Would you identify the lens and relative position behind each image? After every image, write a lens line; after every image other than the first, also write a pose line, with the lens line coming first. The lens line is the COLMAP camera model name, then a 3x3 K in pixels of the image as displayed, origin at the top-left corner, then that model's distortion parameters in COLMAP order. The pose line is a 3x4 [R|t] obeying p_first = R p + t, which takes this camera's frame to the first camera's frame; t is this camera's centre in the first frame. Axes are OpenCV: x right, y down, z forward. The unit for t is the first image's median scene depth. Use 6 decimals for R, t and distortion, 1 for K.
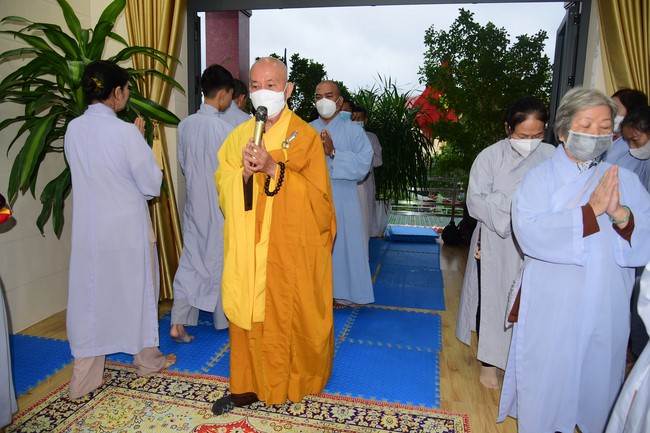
lens RADIAL K [[453.3, 0, 325.0], [0, 453.3, 216.5], [0, 0, 1]] dist [-0.048648, 0.003781]
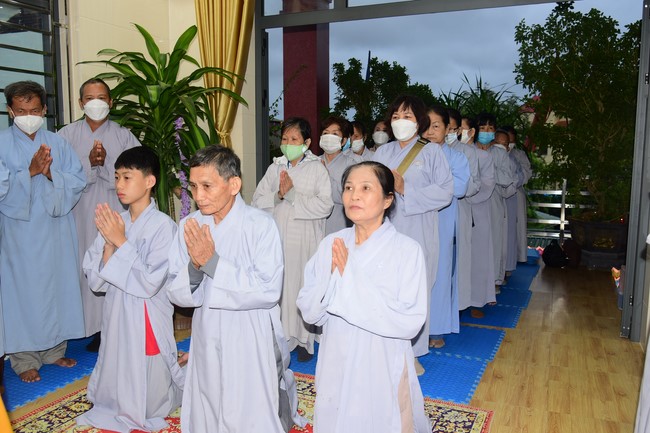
lens RADIAL K [[554.3, 0, 325.0], [0, 554.3, 216.5], [0, 0, 1]] dist [-0.034218, 0.000576]
pose [[0.978120, 0.006523, -0.207939, 0.144493], [-0.016371, 0.998822, -0.045676, 0.043042], [0.207396, 0.048081, 0.977075, -0.245243]]
